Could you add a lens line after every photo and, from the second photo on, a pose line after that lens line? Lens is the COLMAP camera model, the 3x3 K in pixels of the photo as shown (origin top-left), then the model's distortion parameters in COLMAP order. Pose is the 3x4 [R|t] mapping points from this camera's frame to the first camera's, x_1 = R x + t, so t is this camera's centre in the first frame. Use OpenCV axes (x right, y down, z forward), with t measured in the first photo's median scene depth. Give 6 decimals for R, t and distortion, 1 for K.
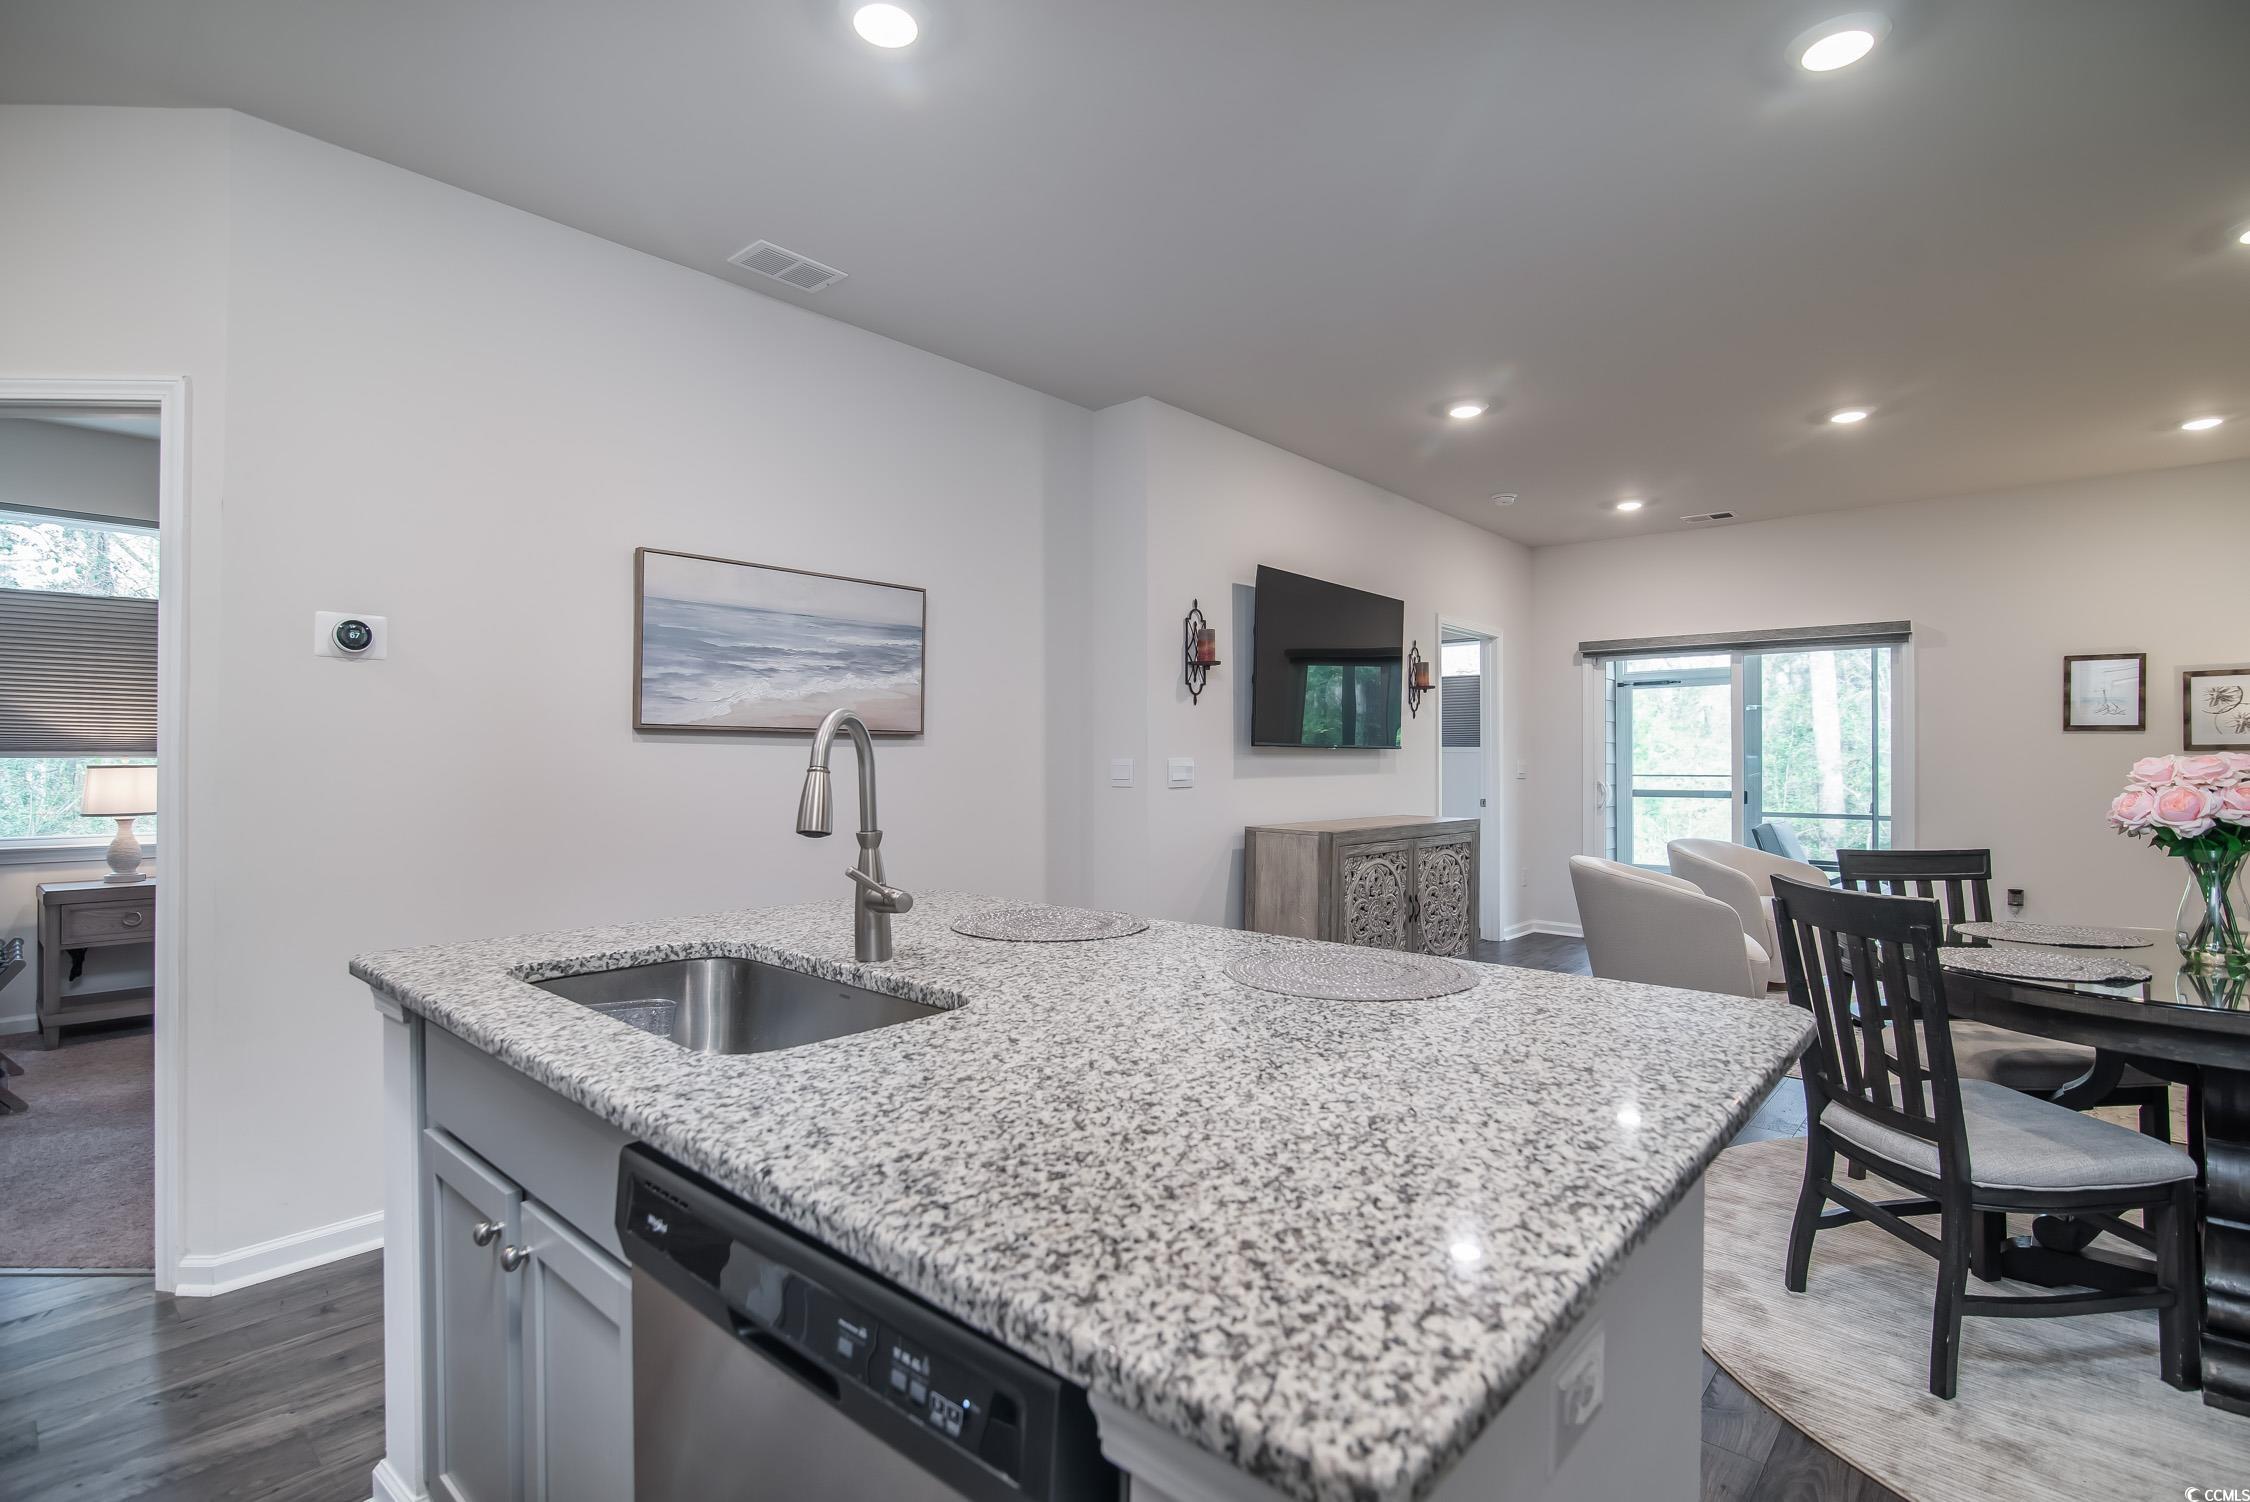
lens RADIAL K [[1042.2, 0, 1098.9], [0, 1042.2, 793.0], [0, 0, 1]] dist [-0.019784, 0.001696]
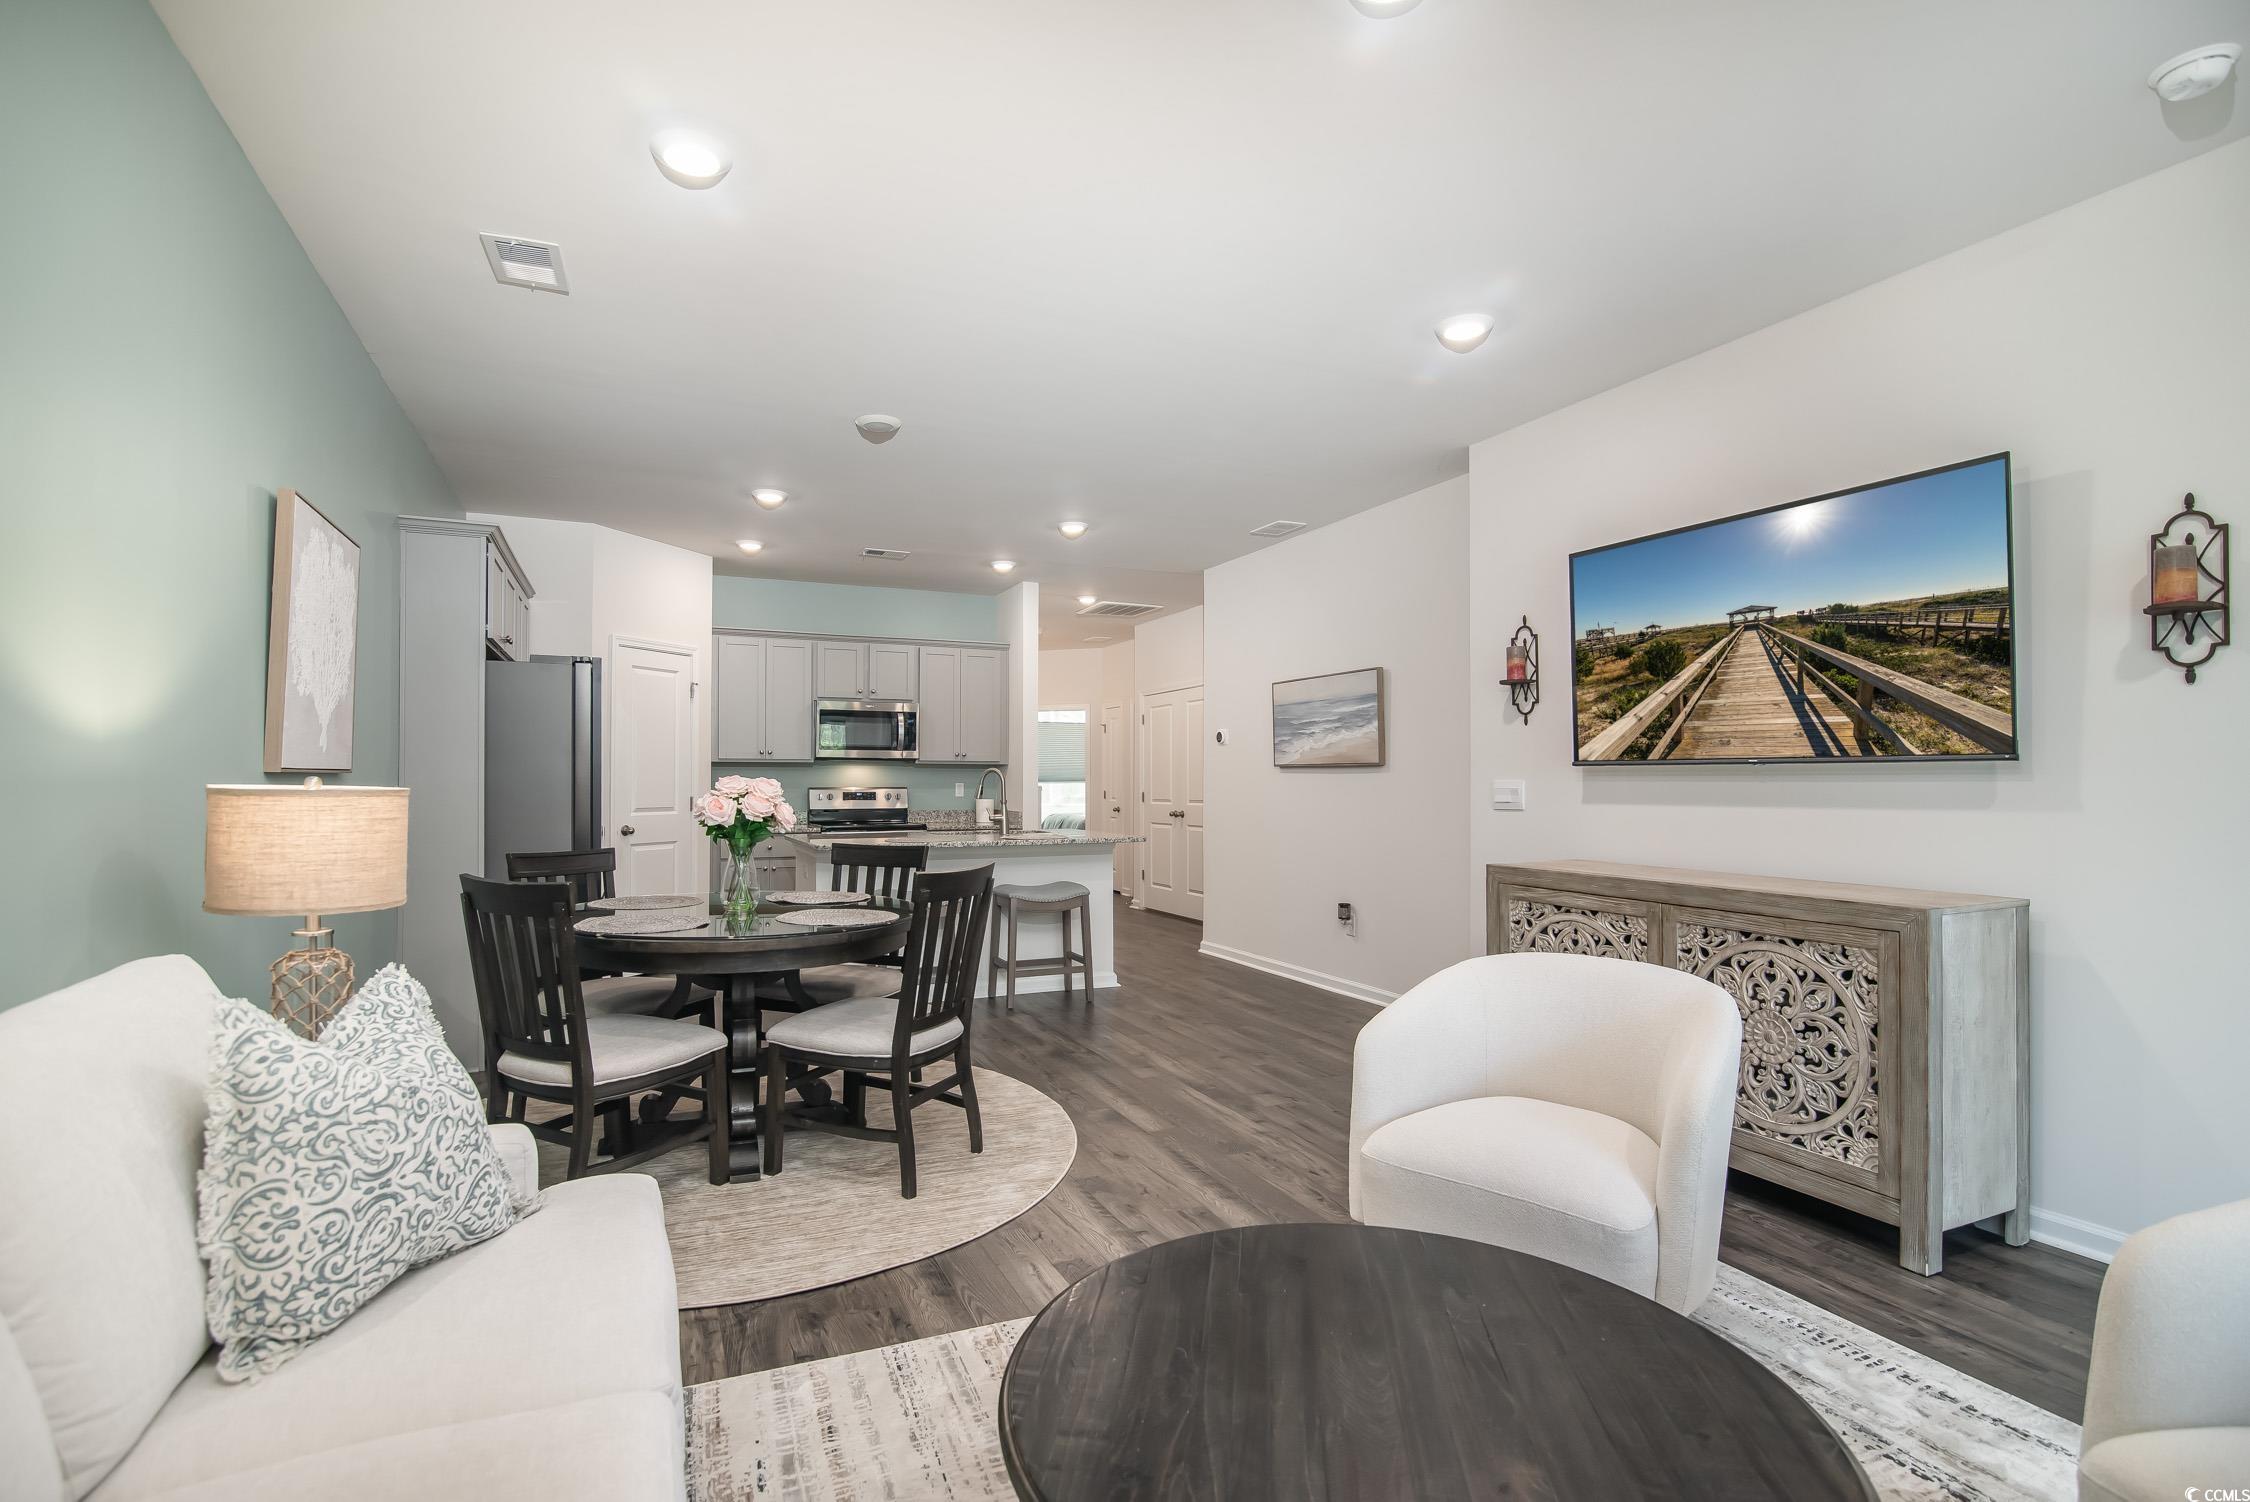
lens RADIAL K [[1042.2, 0, 1072.2], [0, 1042.2, 767.6], [0, 0, 1]] dist [-0.019784, 0.001696]
pose [[-0.401253, -0.014352, -0.915855, 1.150822], [-0.032257, 0.999478, -0.001529, -0.030358], [0.915399, 0.028929, -0.401506, 1.011833]]
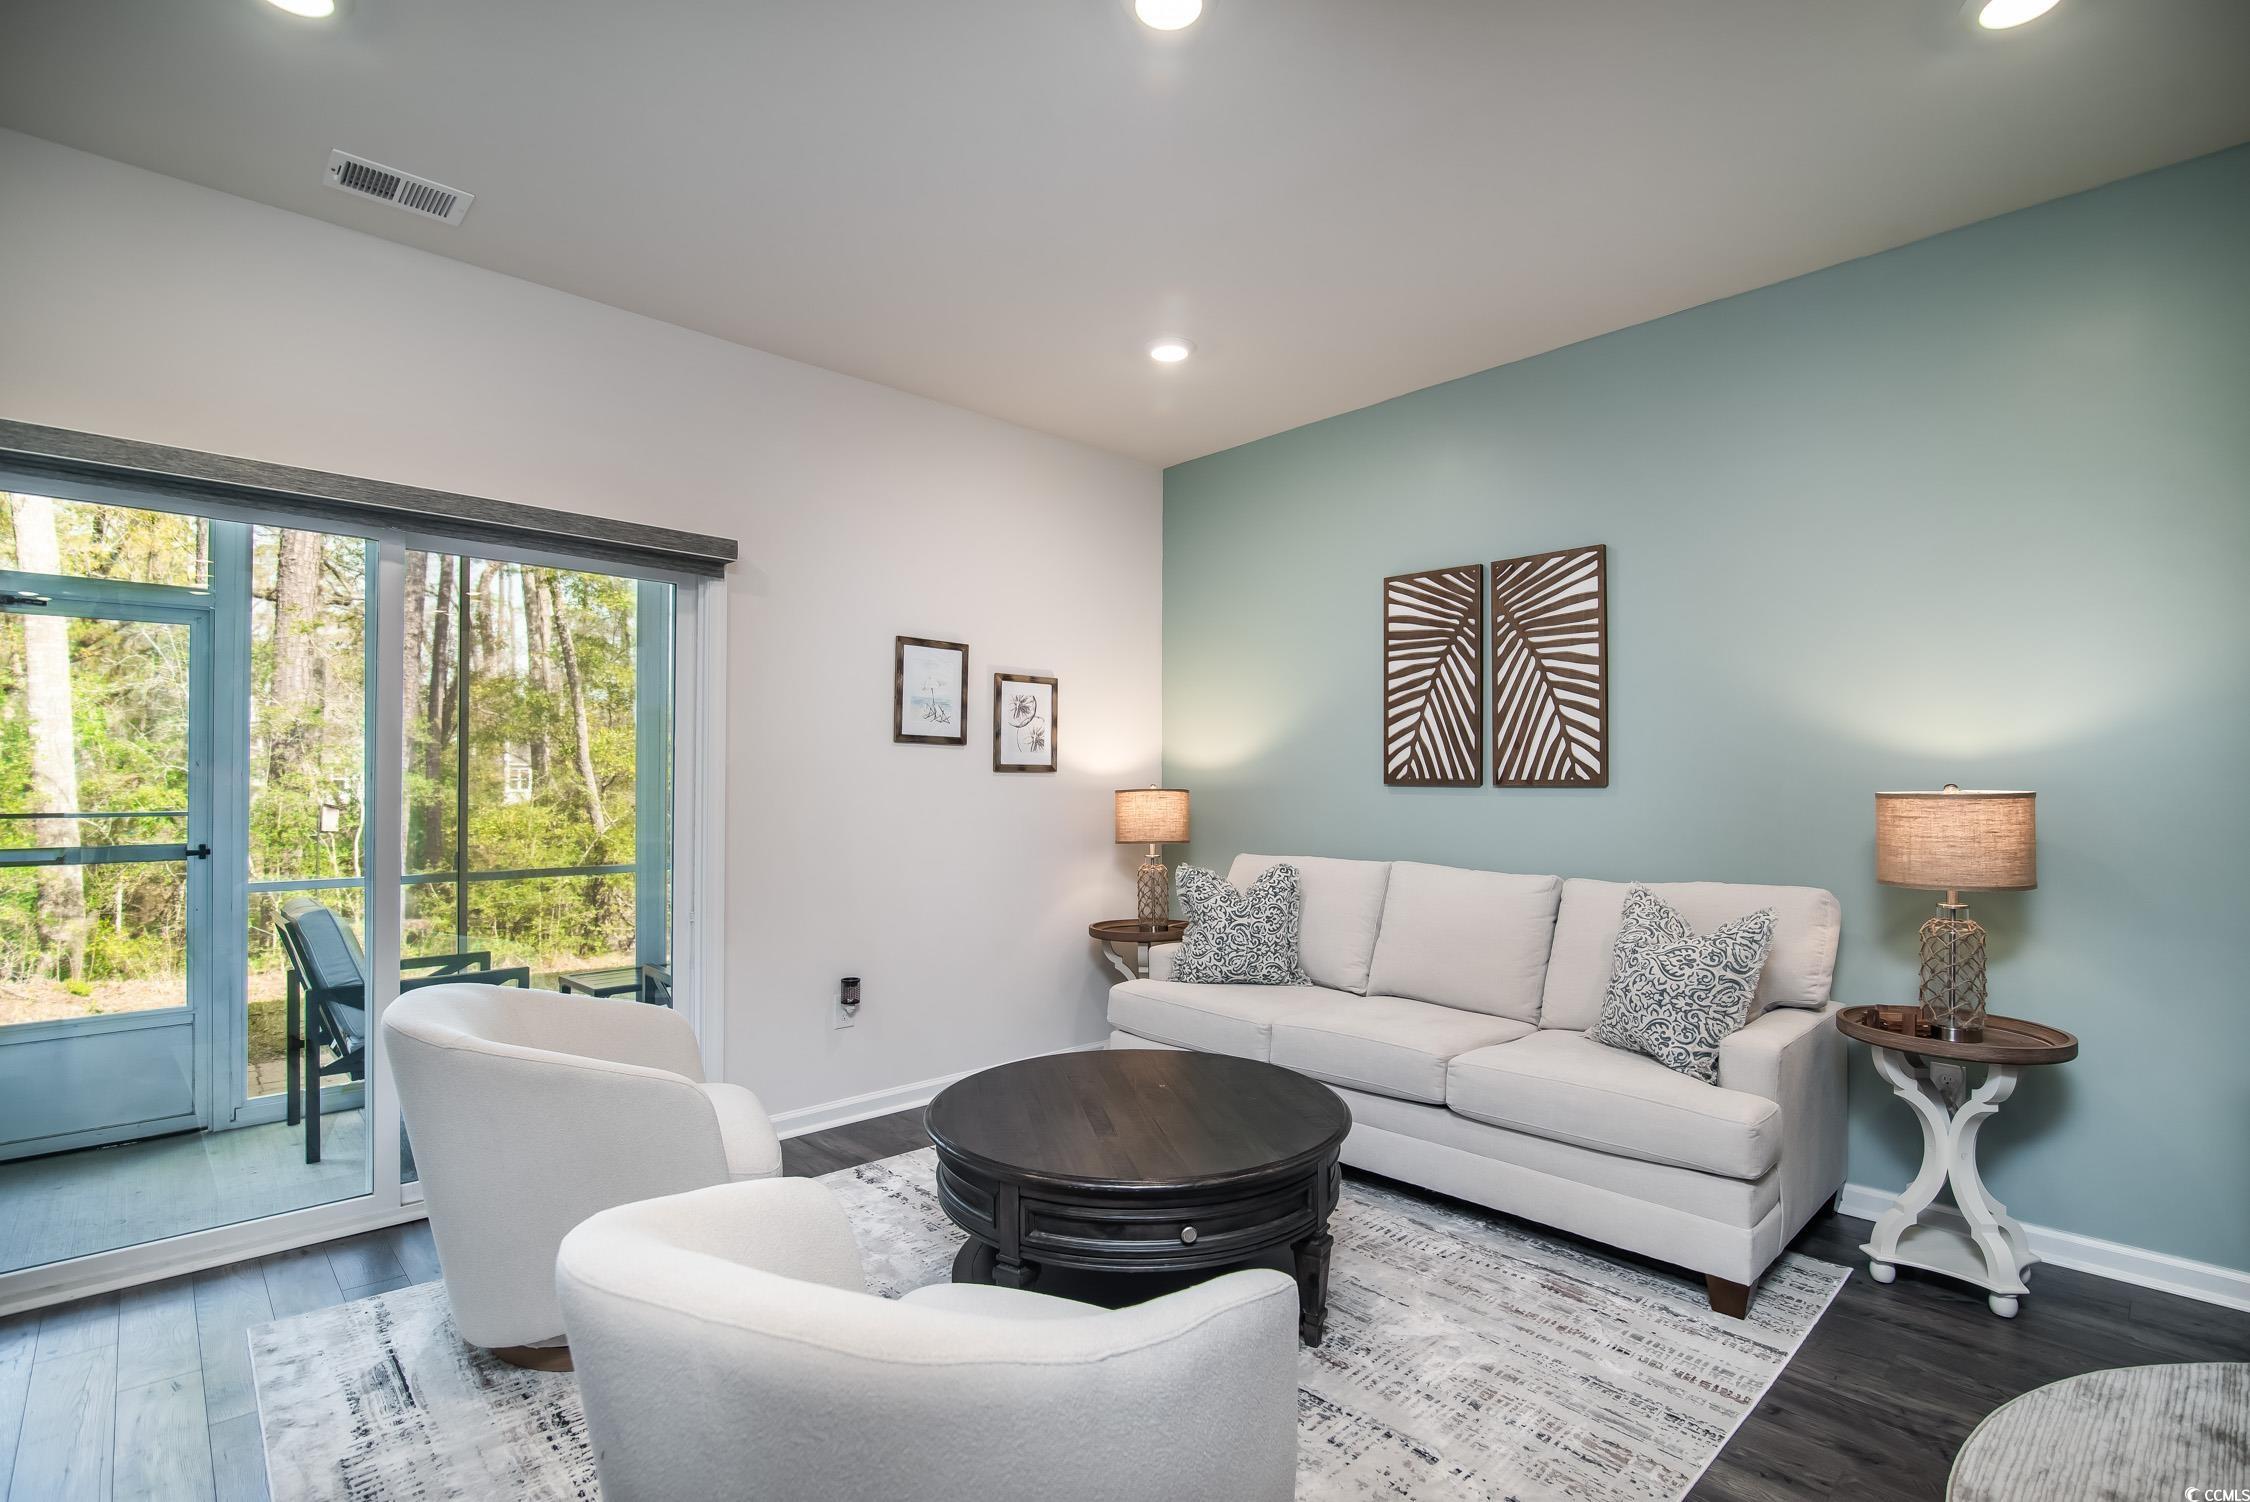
lens RADIAL K [[1042.2, 0, 1141.3], [0, 1042.2, 784.9], [0, 0, 1]] dist [-0.019784, 0.001696]
pose [[0.051221, -0.002880, 0.998683, 0.278317], [0.028616, 0.999589, 0.001415, -0.032588], [-0.998277, 0.028506, 0.051283, 0.968543]]
